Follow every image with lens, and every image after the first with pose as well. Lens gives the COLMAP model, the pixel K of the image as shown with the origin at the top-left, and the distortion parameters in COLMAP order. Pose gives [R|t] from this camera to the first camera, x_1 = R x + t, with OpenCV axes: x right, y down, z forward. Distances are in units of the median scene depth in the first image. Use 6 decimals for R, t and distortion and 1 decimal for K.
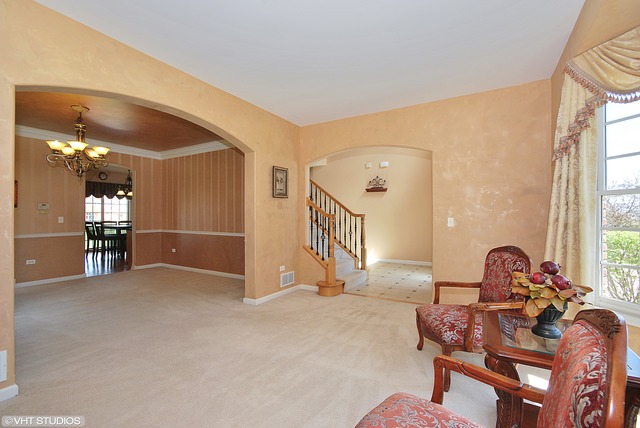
lens RADIAL K [[284.3, 0, 320.5], [0, 284.3, 215.6], [0, 0, 1]] dist [-0.003497, -0.000456]
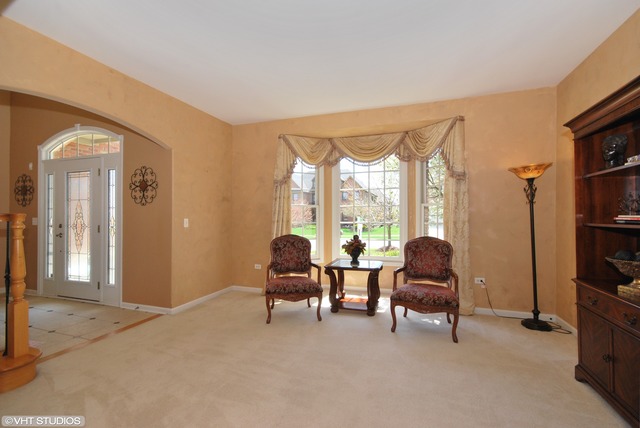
lens RADIAL K [[284.3, 0, 322.4], [0, 284.3, 213.8], [0, 0, 1]] dist [-0.003497, -0.000456]
pose [[-0.203012, 0.008126, 0.979142, -0.666224], [-0.000277, 0.999965, -0.008356, -0.001320], [-0.979176, -0.001968, -0.203003, 0.723718]]
